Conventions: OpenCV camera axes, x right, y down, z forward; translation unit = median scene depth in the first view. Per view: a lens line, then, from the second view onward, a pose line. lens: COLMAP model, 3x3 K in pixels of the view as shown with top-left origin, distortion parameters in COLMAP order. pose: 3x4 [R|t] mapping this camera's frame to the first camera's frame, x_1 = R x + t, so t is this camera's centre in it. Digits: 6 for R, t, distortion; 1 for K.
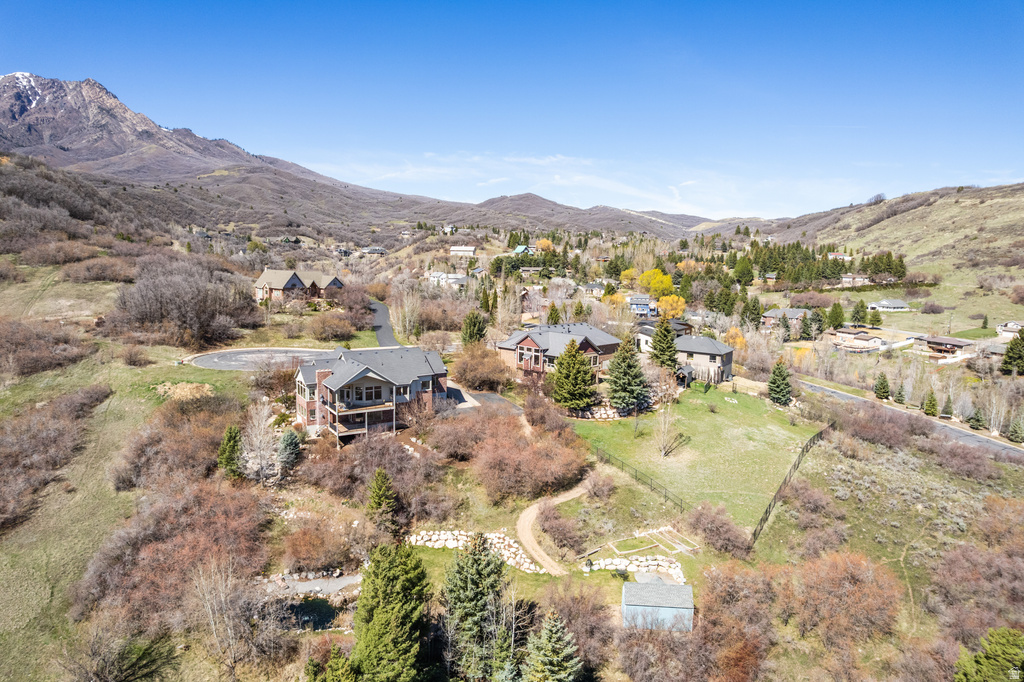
lens RADIAL K [[655.7, 0, 512.1], [0, 655.7, 340.0], [0, 0, 1]] dist [-0.080472, 0.071579]
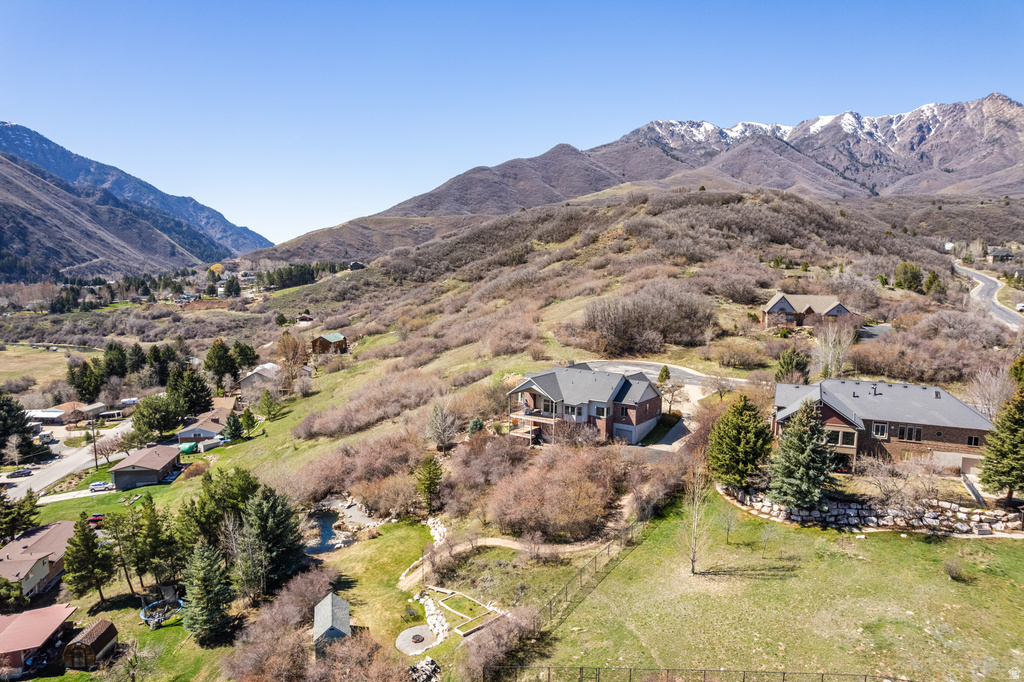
lens RADIAL K [[655.7, 0, 511.0], [0, 655.7, 339.9], [0, 0, 1]] dist [-0.080472, 0.071579]
pose [[0.356810, 0.093277, -0.929508, 0.085824], [-0.121981, 0.991136, 0.052636, -0.008663], [0.926179, 0.094601, 0.365025, 0.060270]]
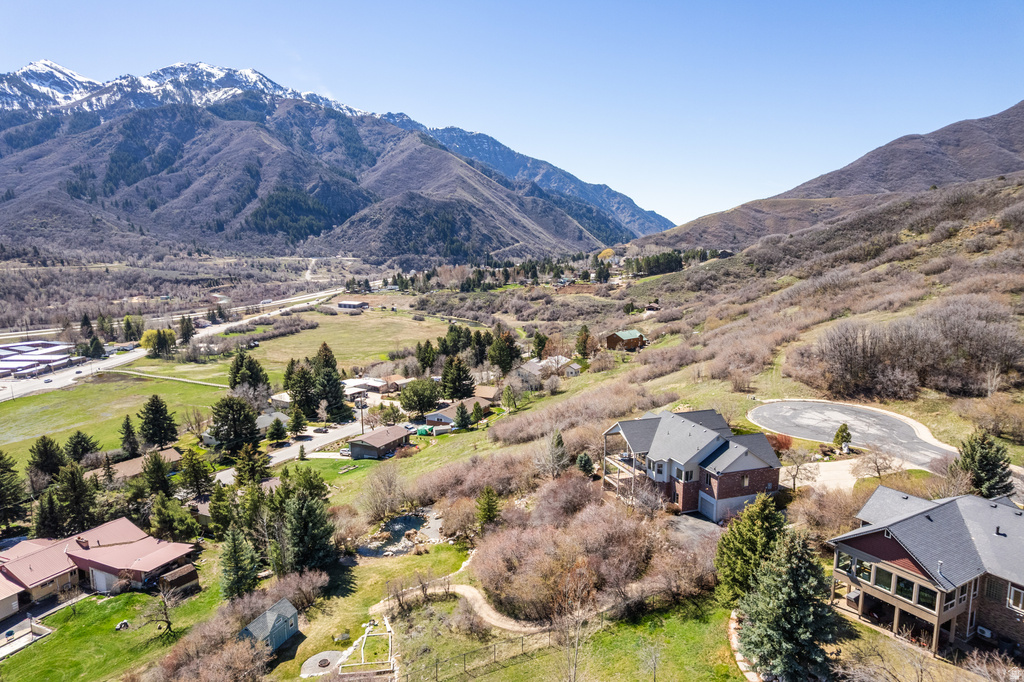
lens RADIAL K [[655.7, 0, 511.3], [0, 655.7, 341.6], [0, 0, 1]] dist [-0.080472, 0.071579]
pose [[-0.234921, 0.125843, -0.963834, 0.082264], [-0.132527, 0.978177, 0.160017, -0.023637], [0.962938, 0.165325, -0.213117, 0.111966]]
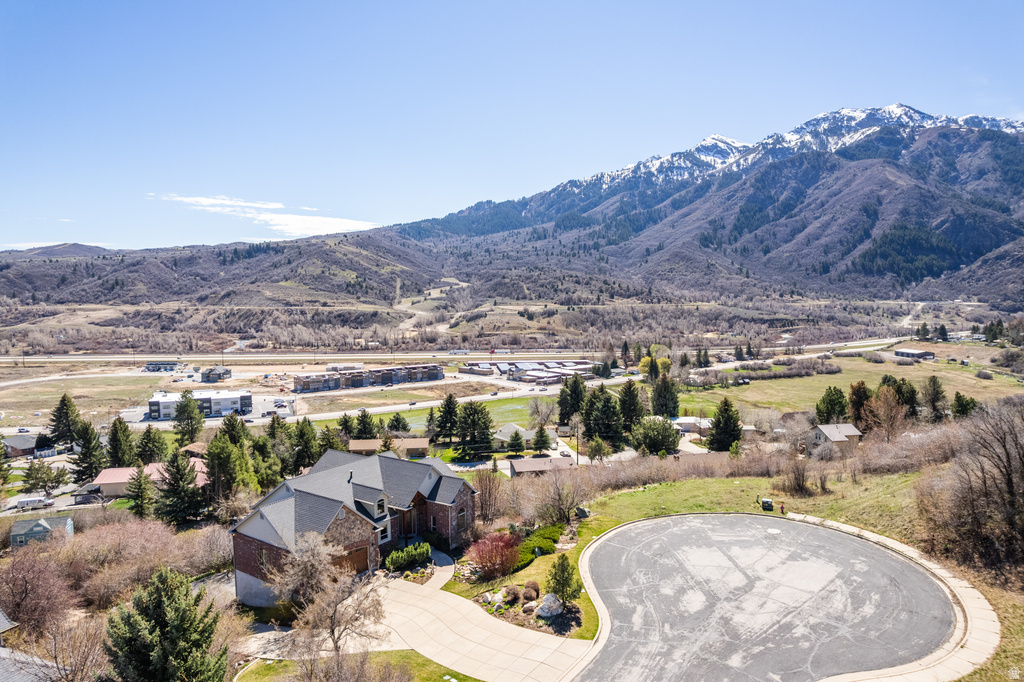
lens RADIAL K [[655.7, 0, 510.6], [0, 655.7, 340.8], [0, 0, 1]] dist [-0.080472, 0.071579]
pose [[-0.915461, 0.016579, -0.402065, -0.012247], [-0.064997, 0.979940, 0.188398, -0.026081], [0.397123, 0.198604, -0.896019, 0.187996]]
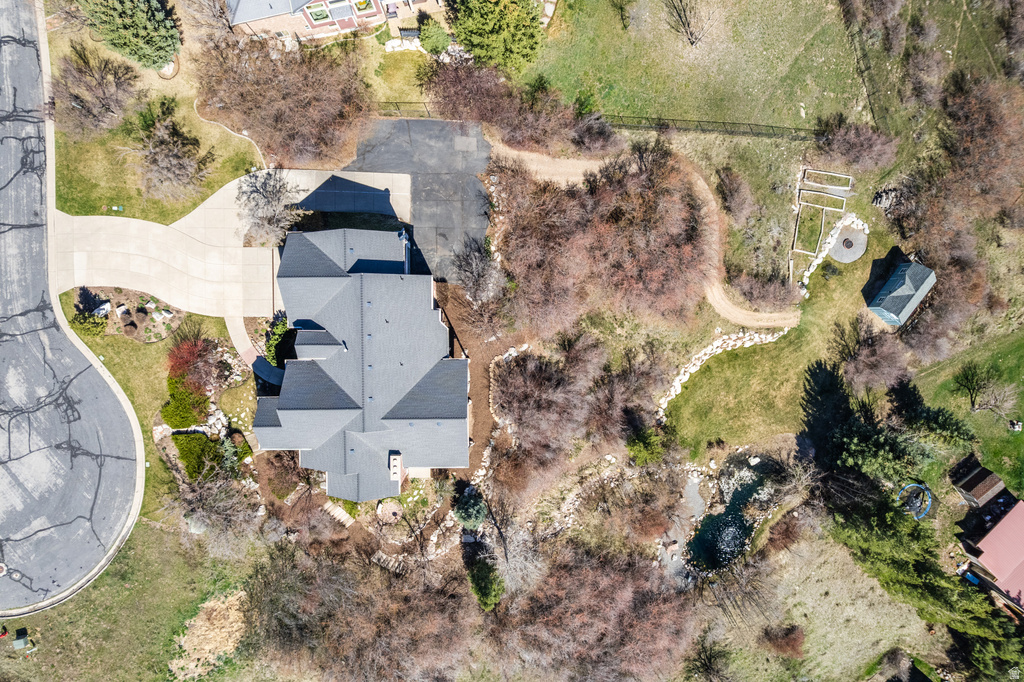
lens RADIAL K [[655.7, 0, 514.7], [0, 655.7, 338.2], [0, 0, 1]] dist [-0.080472, 0.071579]
pose [[0.531127, -0.846511, -0.036377, -0.012660], [0.098095, 0.018789, 0.995000, -0.058218], [-0.841595, -0.532039, 0.093018, 0.102452]]
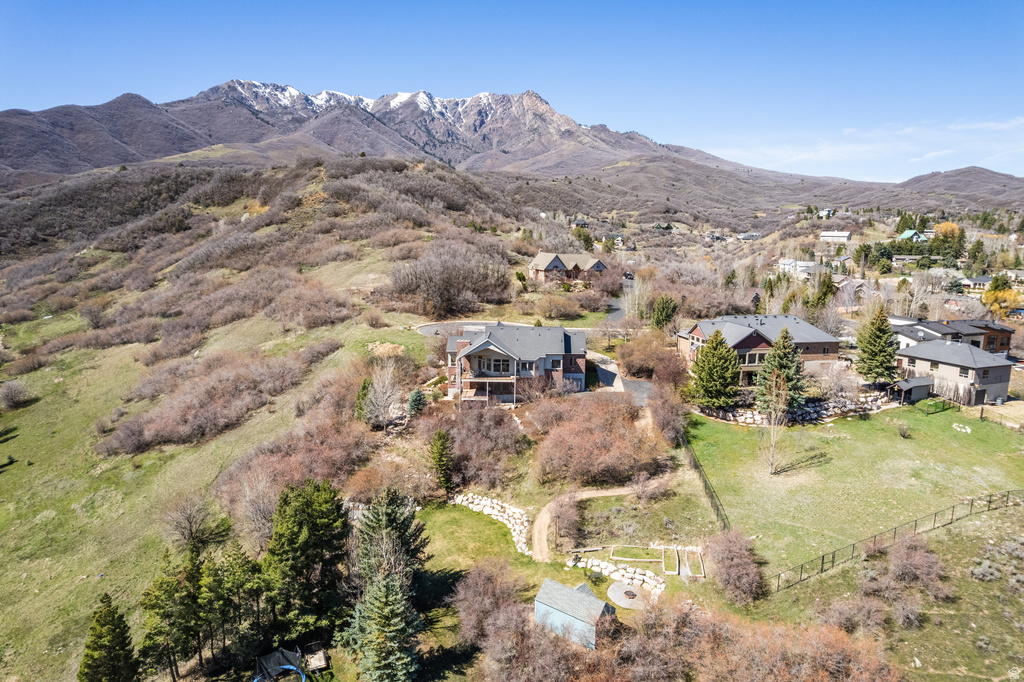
lens RADIAL K [[655.7, 0, 511.0], [0, 655.7, 339.7], [0, 0, 1]] dist [-0.080472, 0.071579]
pose [[0.826936, 0.078394, -0.556804, 0.044875], [-0.067372, 0.996914, 0.040301, -0.000650], [0.558245, 0.004187, 0.829666, 0.012906]]
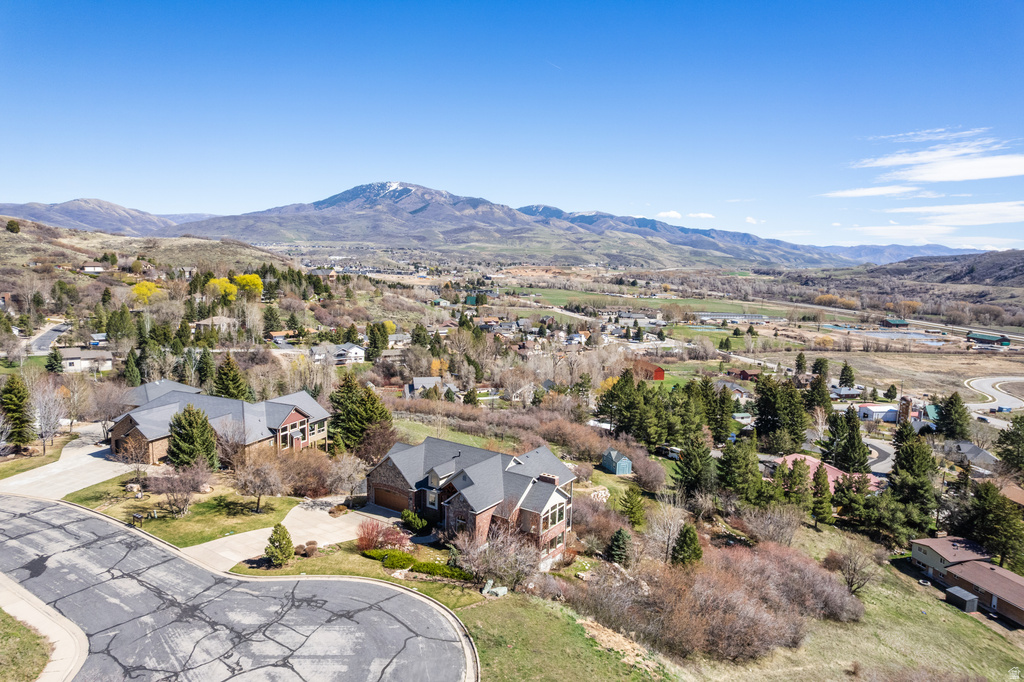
lens RADIAL K [[655.7, 0, 508.9], [0, 655.7, 342.0], [0, 0, 1]] dist [-0.080472, 0.071579]
pose [[-0.404471, -0.148249, 0.902455, -0.105965], [0.084062, 0.976571, 0.198100, -0.029876], [-0.910679, 0.155988, -0.382533, 0.146977]]
